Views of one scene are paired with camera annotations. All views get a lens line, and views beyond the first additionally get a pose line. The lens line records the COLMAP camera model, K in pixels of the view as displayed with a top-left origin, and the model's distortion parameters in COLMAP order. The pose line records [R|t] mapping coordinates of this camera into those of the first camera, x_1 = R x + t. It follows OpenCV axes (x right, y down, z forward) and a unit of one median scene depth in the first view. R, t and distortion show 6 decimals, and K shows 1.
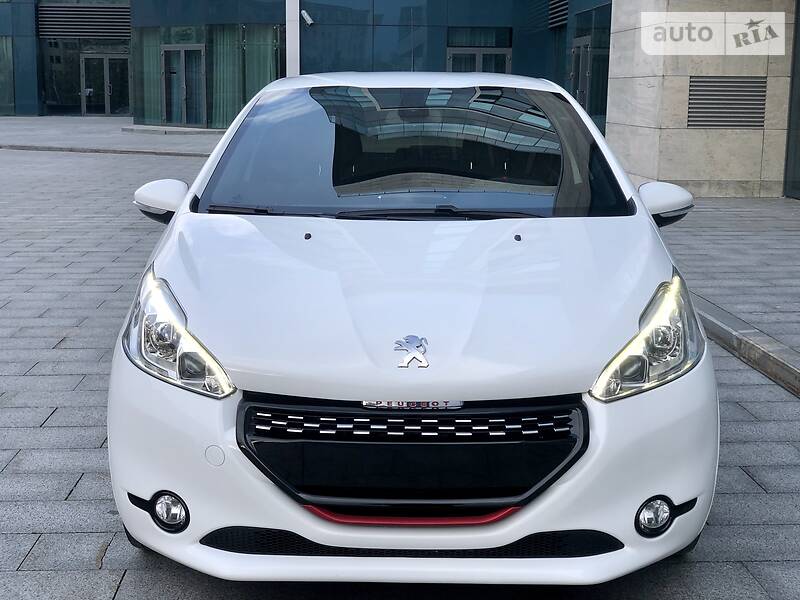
lens RADIAL K [[1201.5, 0, 400.0], [0, 1201.5, 300.0], [0, 0, 1]] dist [0.033621, 0.013814]
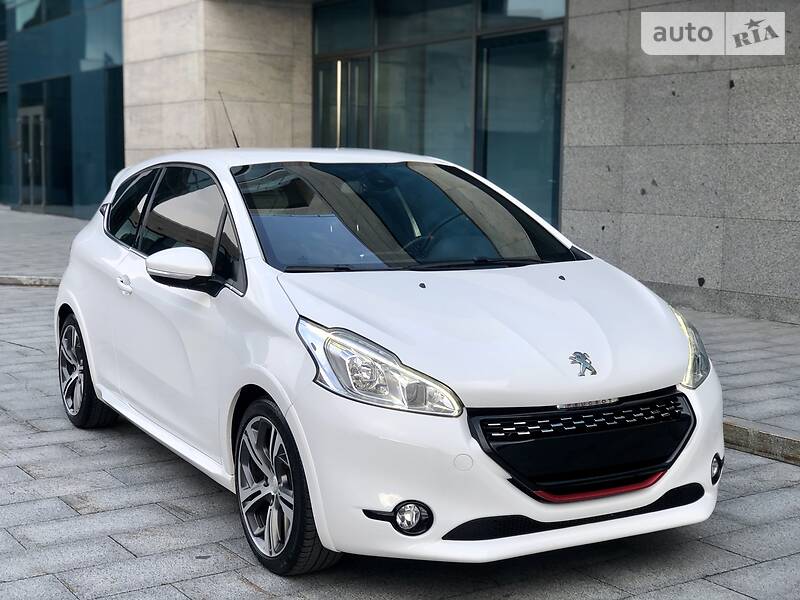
lens RADIAL K [[1188.8, 0, 400.0], [0, 1188.8, 300.0], [0, 0, 1]] dist [0.095949, 0.081374]
pose [[0.861217, -0.058730, 0.504832, -0.793514], [0.086648, 0.995726, -0.031978, -0.001905], [-0.500796, 0.071283, 0.862625, -0.024363]]
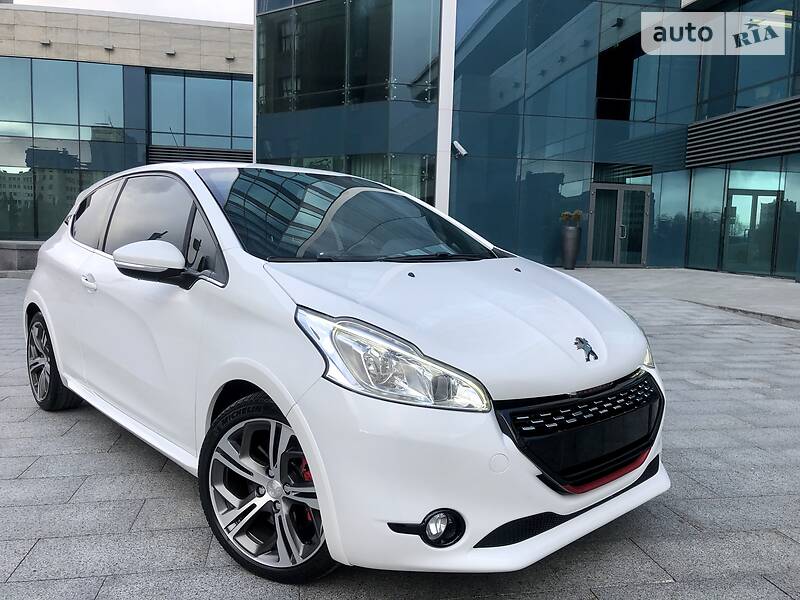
lens RADIAL K [[665.4, 0, 404.3], [0, 665.4, 286.3], [0, 0, 1]] dist [0.010164, -0.001311]
pose [[0.726197, -0.047623, 0.685835, -0.617731], [0.102038, 0.994015, -0.039021, -0.016990], [-0.679872, 0.098319, 0.726710, 0.582804]]
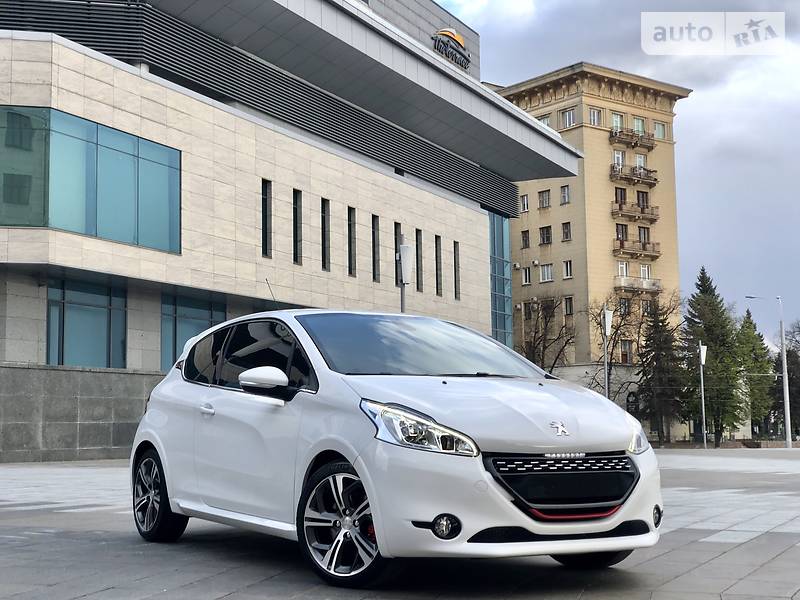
lens RADIAL K [[1201.5, 0, 400.0], [0, 1201.5, 300.0], [0, 0, 1]] dist [0.033621, 0.013814]
pose [[0.843801, 0.050701, 0.534255, -1.192812], [0.093797, 0.966270, -0.239843, 0.272279], [-0.528395, 0.252491, 0.810584, -0.438261]]
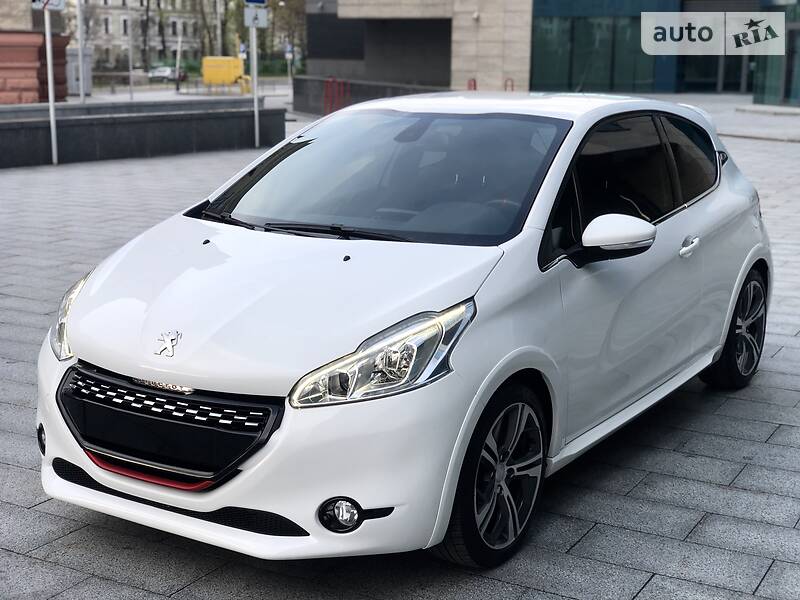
lens RADIAL K [[1224.0, 0, 413.3], [0, 1224.0, 302.2], [0, 0, 1]] dist [0.026182, 0.031025]
pose [[0.835559, 0.104030, -0.539462, 0.876606], [-0.090816, 0.994554, 0.051128, -0.084828], [0.541843, 0.006271, 0.840456, 0.070471]]
